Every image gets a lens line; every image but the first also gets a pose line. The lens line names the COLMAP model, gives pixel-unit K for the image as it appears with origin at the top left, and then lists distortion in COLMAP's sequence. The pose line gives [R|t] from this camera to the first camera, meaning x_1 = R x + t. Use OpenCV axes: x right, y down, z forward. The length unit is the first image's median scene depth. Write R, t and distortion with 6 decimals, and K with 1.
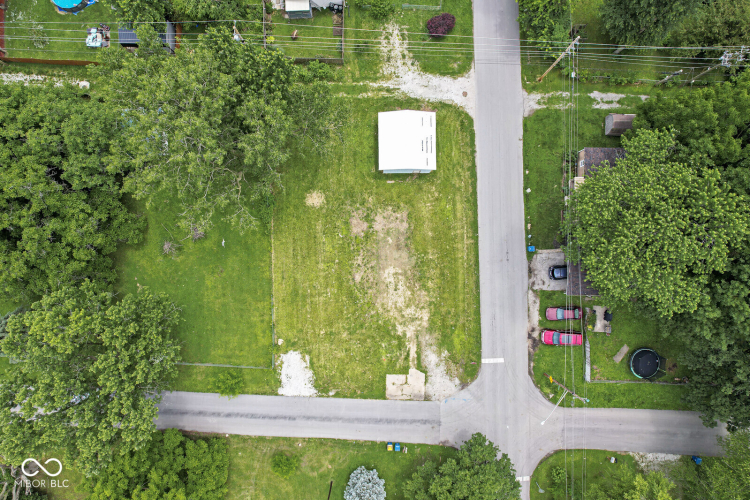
lens RADIAL K [[481.5, 0, 375.5], [0, 481.5, 253.4], [0, 0, 1]] dist [-0.073835, 0.063939]
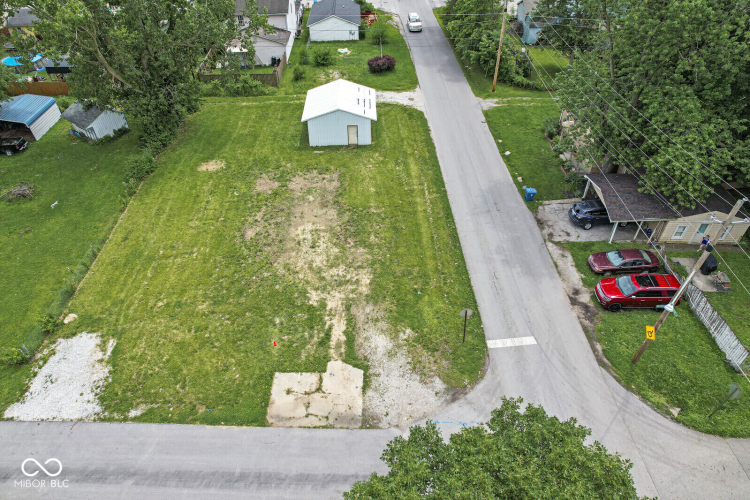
lens RADIAL K [[481.5, 0, 375.5], [0, 481.5, 253.4], [0, 0, 1]] dist [-0.073835, 0.063939]
pose [[0.999933, -0.006684, 0.009468, 0.110793], [0.011527, 0.657998, -0.752931, 0.509913], [-0.001197, 0.752990, 0.658031, 0.632253]]
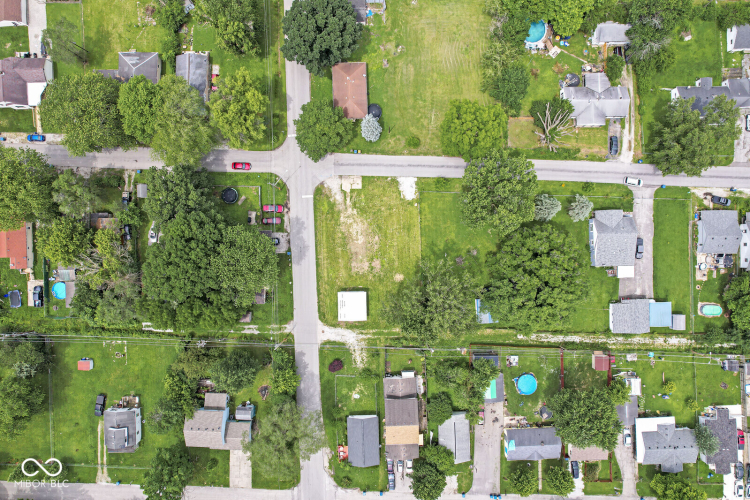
lens RADIAL K [[481.5, 0, 375.5], [0, 481.5, 253.4], [0, 0, 1]] dist [-0.073835, 0.063939]
pose [[-0.999878, 0.009730, 0.012224, -0.055965], [-0.009813, -0.999930, -0.006685, 0.000195], [0.012158, -0.006805, 0.999903, -0.969503]]
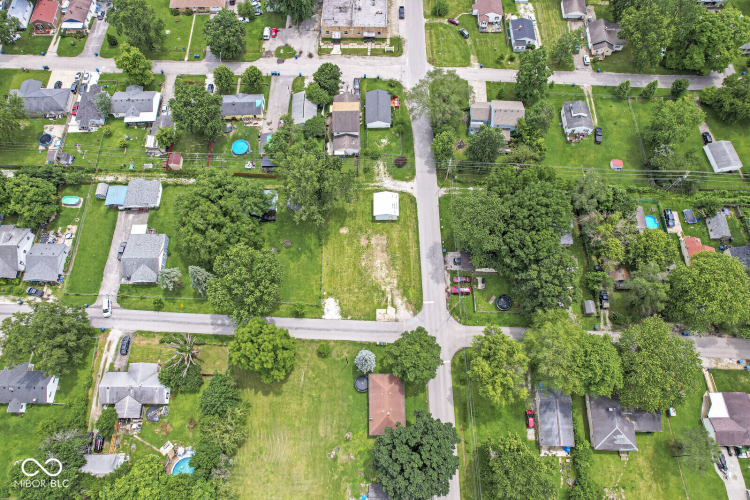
lens RADIAL K [[481.5, 0, 375.5], [0, 481.5, 253.4], [0, 0, 1]] dist [-0.073835, 0.063939]
pose [[0.999958, 0.008727, 0.002639, 0.011545], [-0.007036, 0.922752, -0.385329, 0.820076], [-0.005797, 0.385294, 0.922776, -0.966740]]
